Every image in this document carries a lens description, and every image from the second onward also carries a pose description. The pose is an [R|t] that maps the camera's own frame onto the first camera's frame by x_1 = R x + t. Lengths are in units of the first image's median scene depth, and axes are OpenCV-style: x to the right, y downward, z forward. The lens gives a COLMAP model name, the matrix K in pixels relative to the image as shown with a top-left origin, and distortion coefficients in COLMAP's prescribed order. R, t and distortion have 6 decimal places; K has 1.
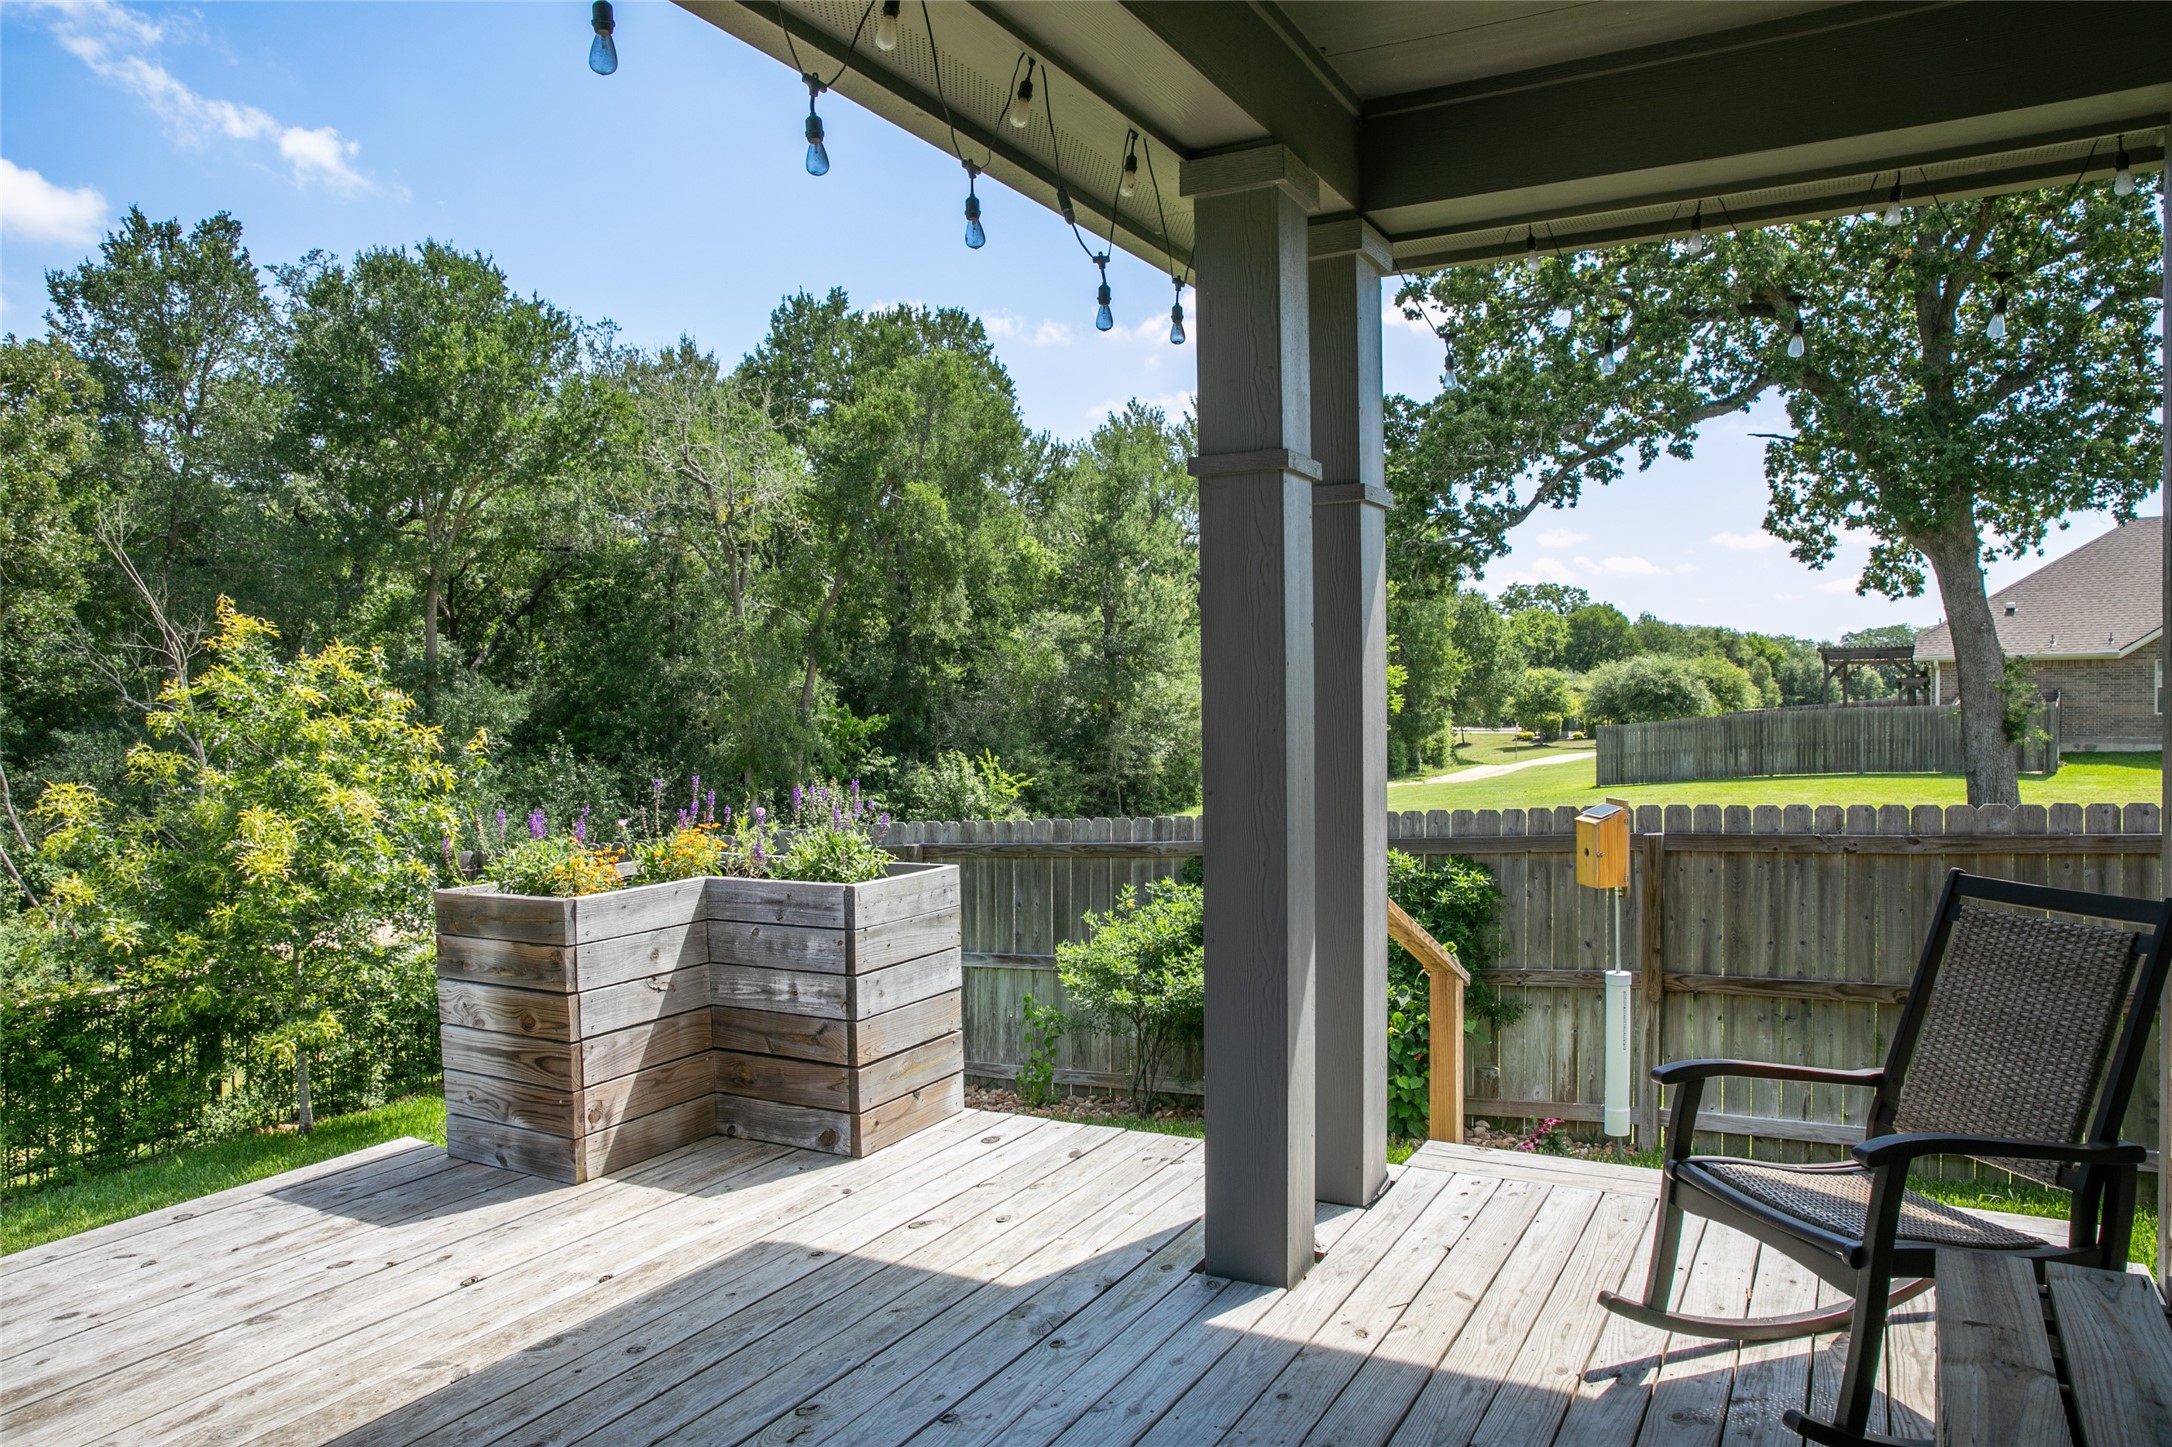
lens RADIAL K [[1485.3, 0, 1087.4], [0, 1485.3, 727.2], [0, 0, 1]] dist [-0.109090, 0.083185]
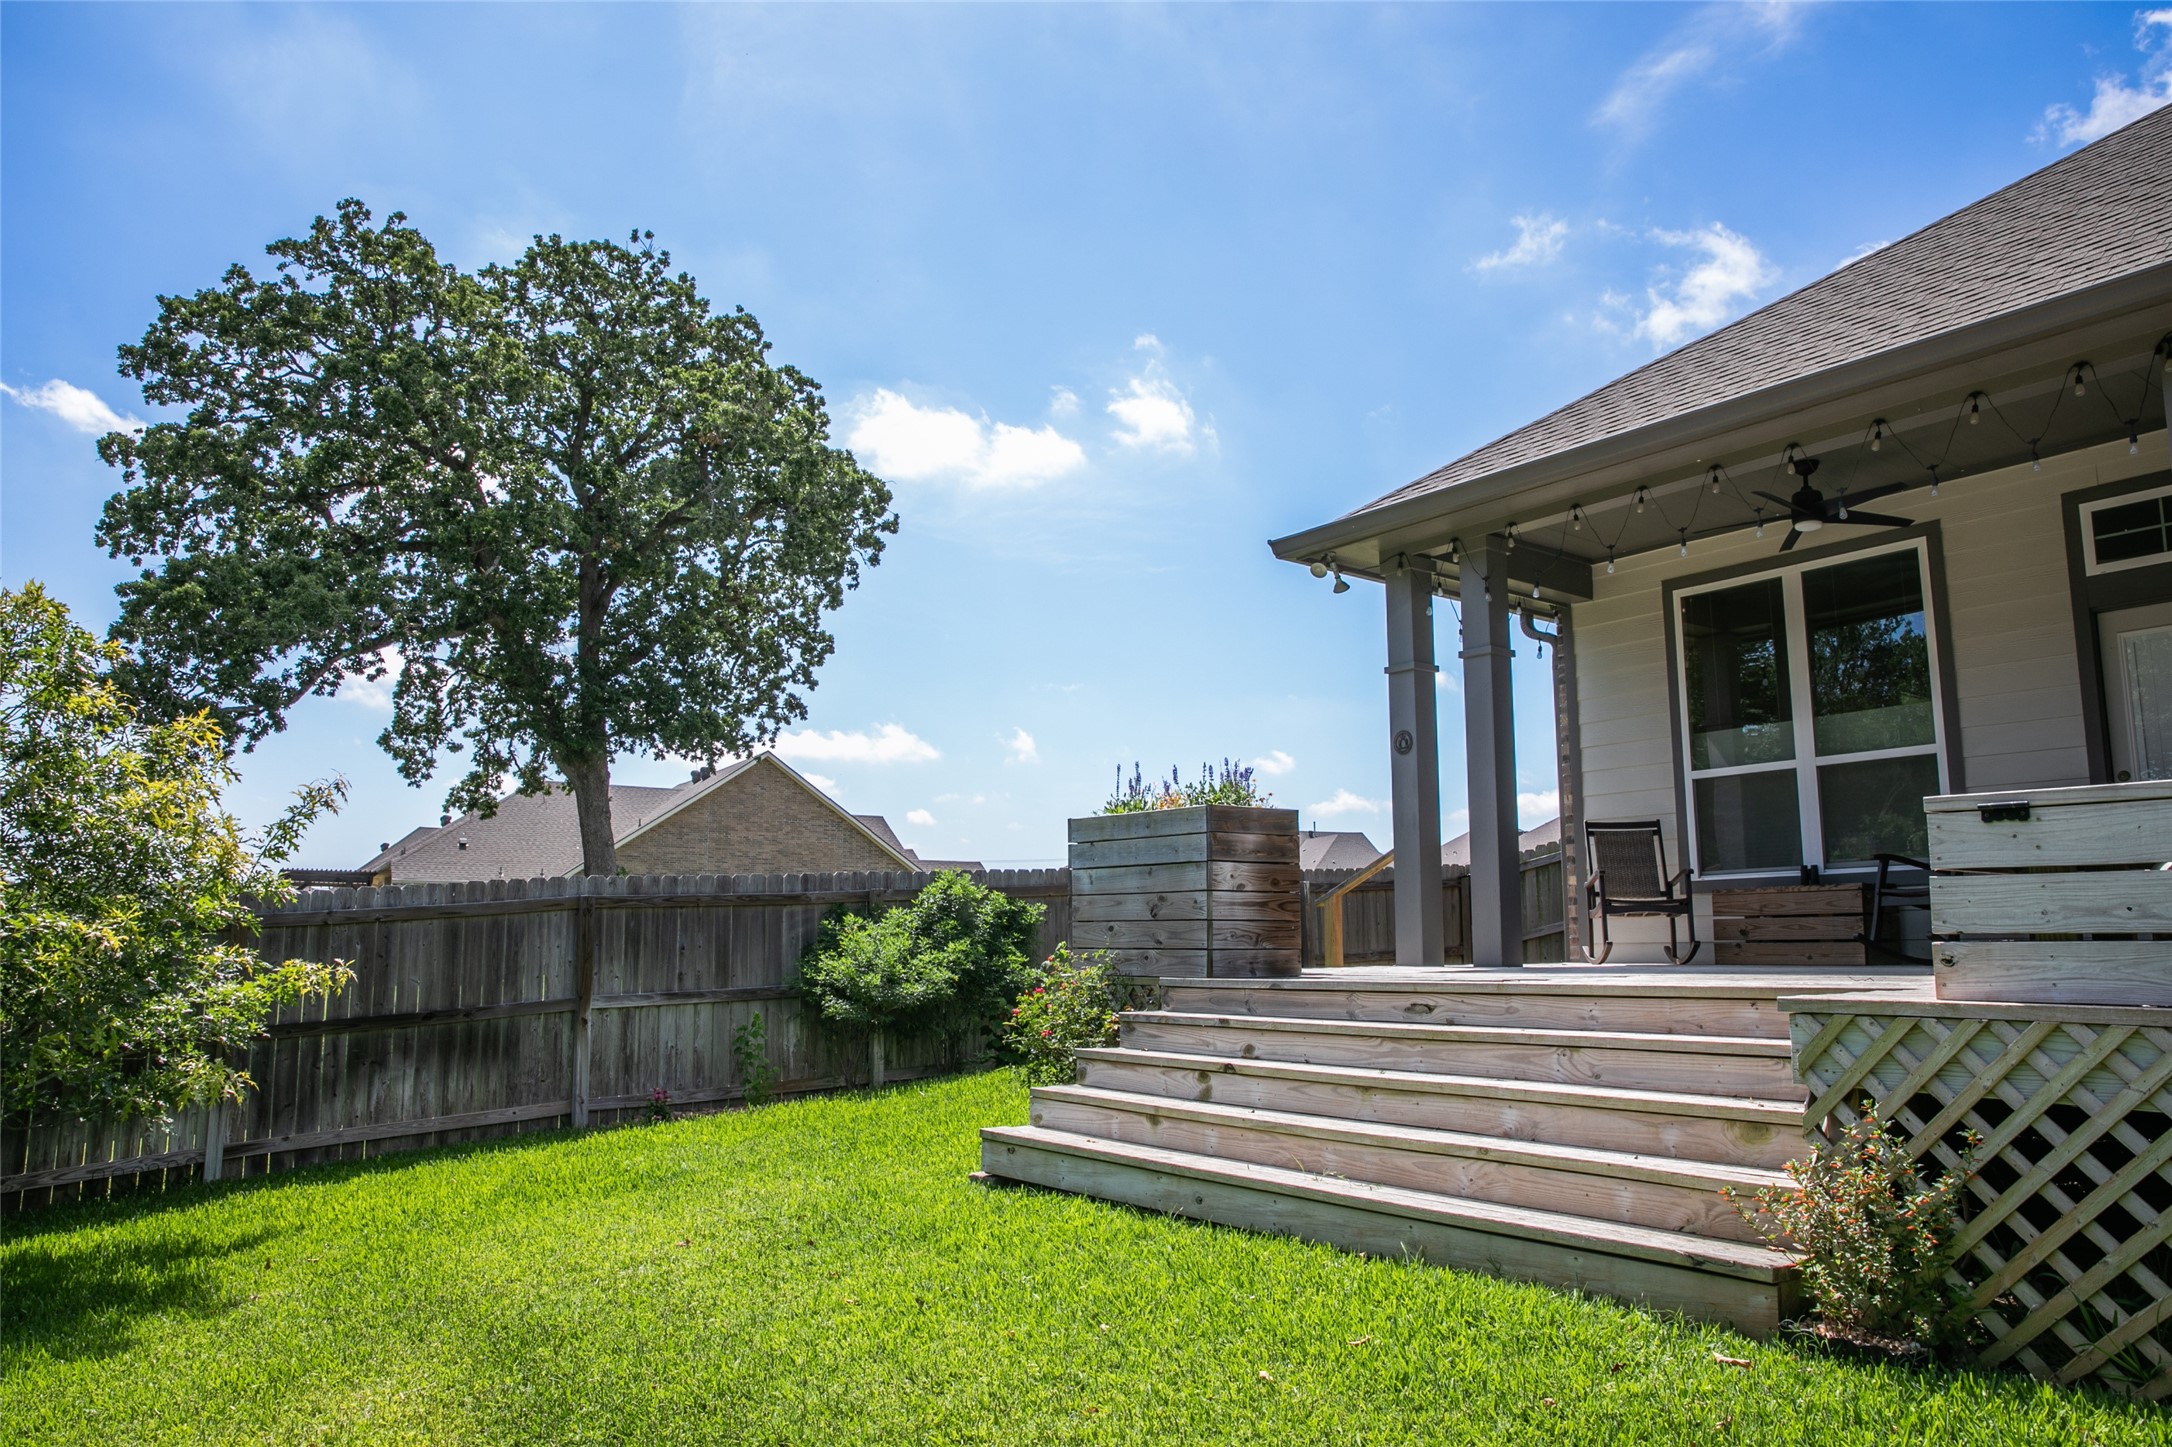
lens RADIAL K [[1485.3, 0, 1071.7], [0, 1485.3, 732.3], [0, 0, 1]] dist [-0.109090, 0.083185]
pose [[0.415809, 0.148257, 0.897286, -0.381491], [0.013510, 0.985507, -0.169094, 0.059411], [-0.909352, 0.082434, 0.407779, 0.094535]]
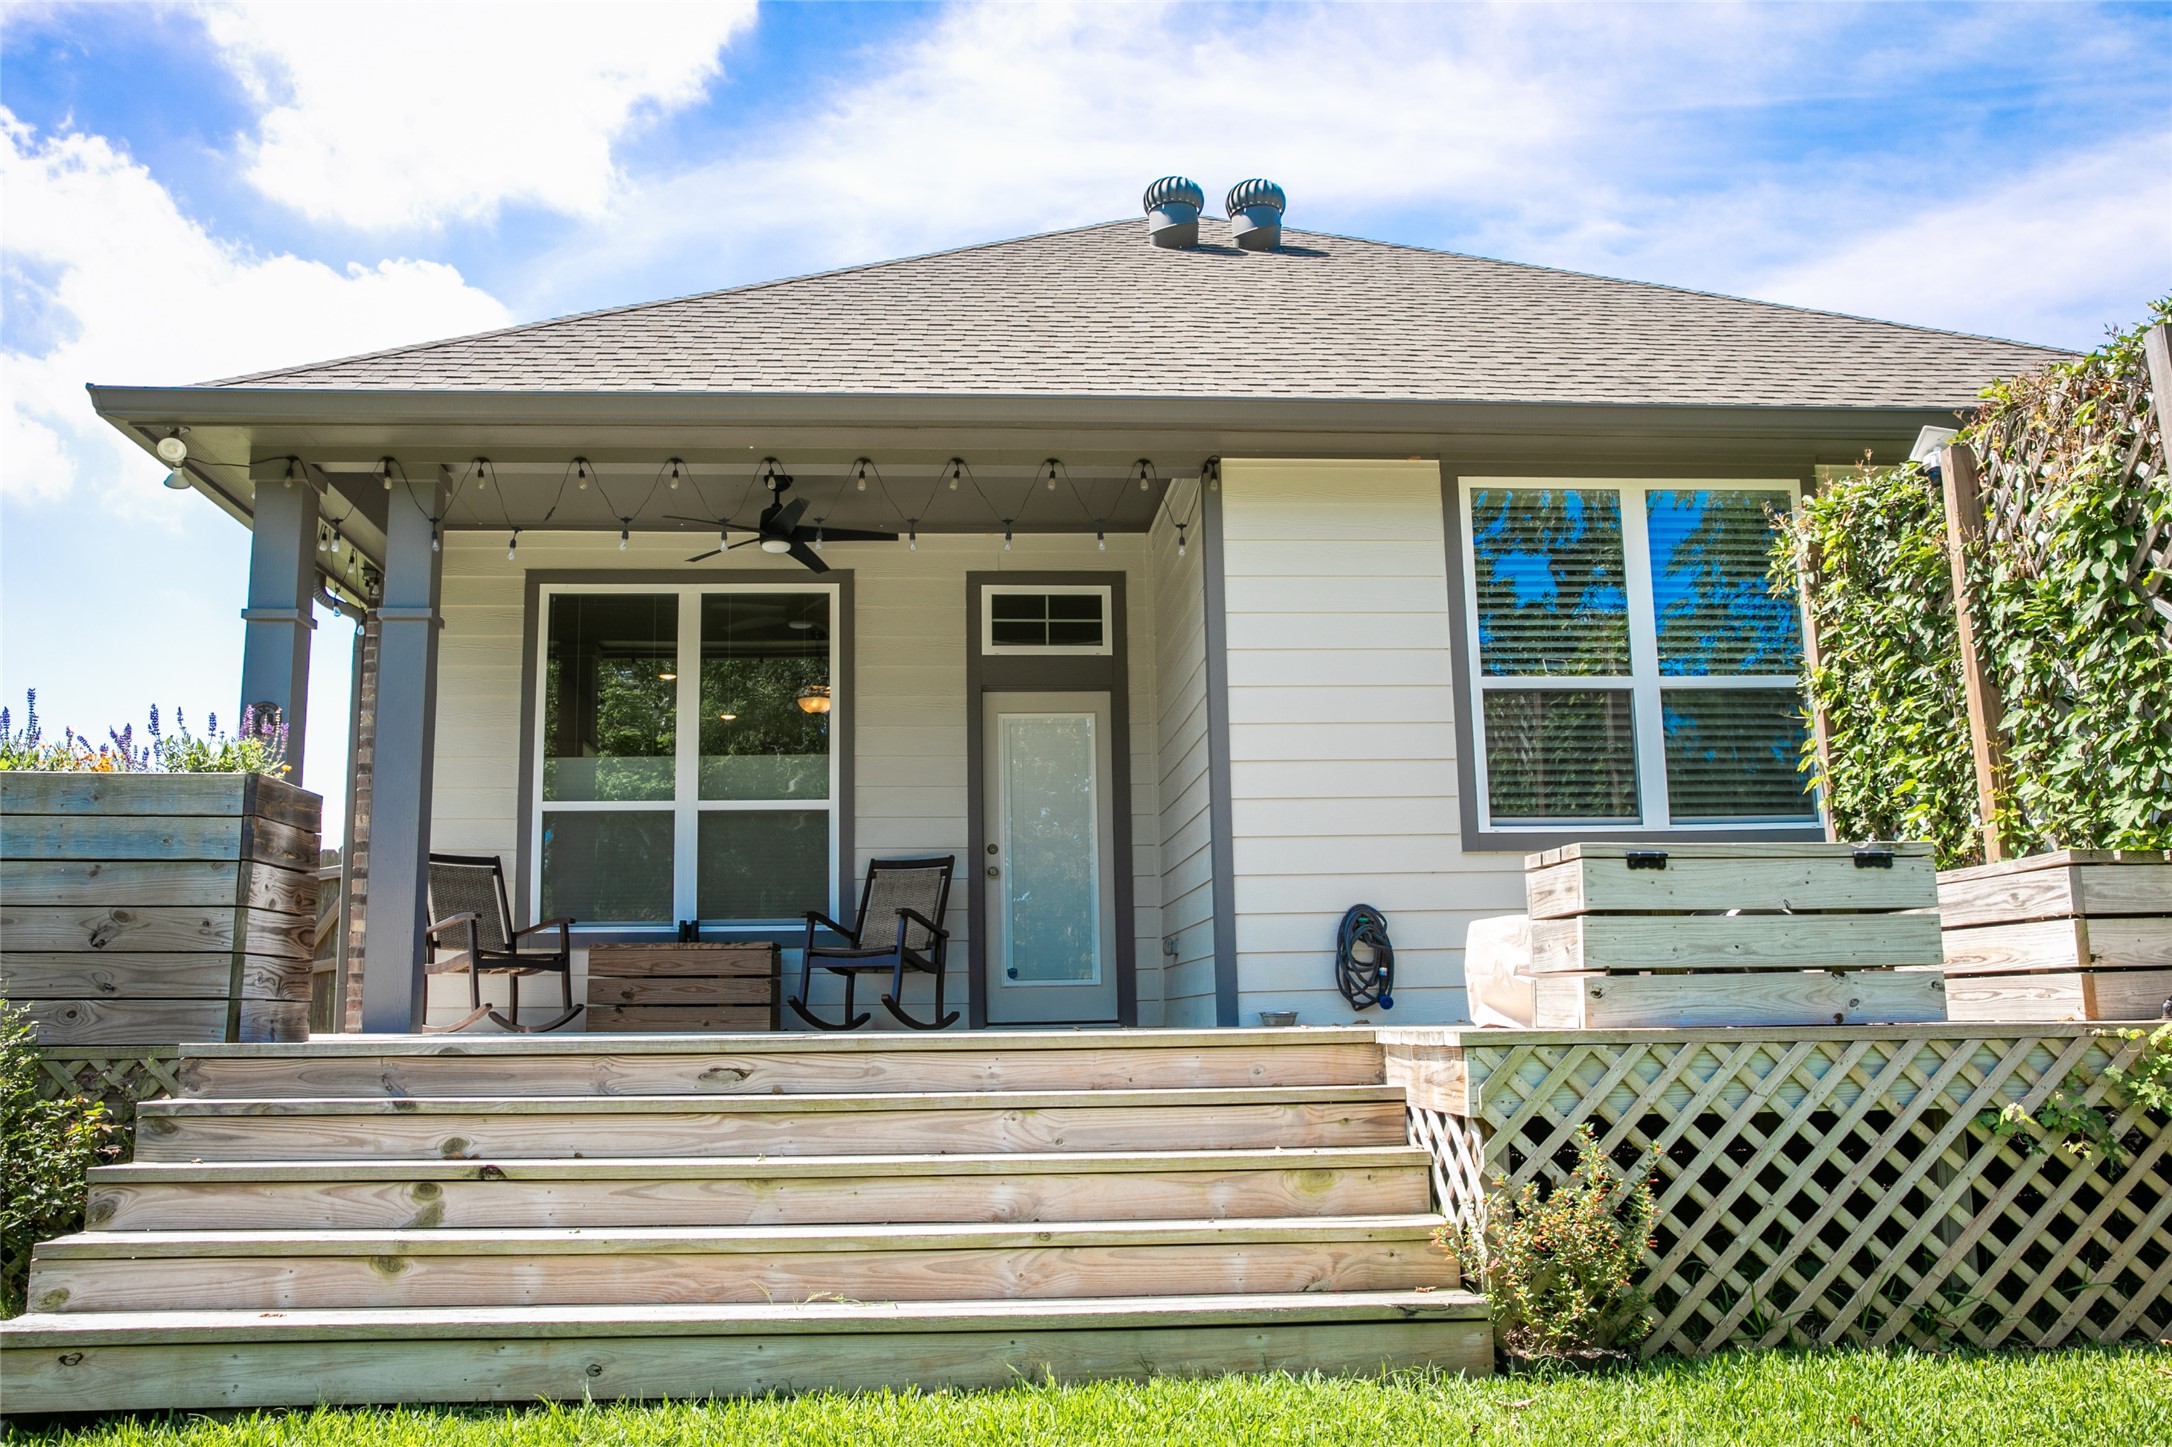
lens RADIAL K [[1739.8, 0, 1070.8], [0, 1739.8, 731.2], [0, 0, 1]] dist [-0.063989, 0.032395]
pose [[-0.553305, 0.162335, 0.817007, -0.338720], [0.041263, 0.984964, -0.167762, 0.059916], [-0.831956, -0.059112, -0.551684, 0.232724]]
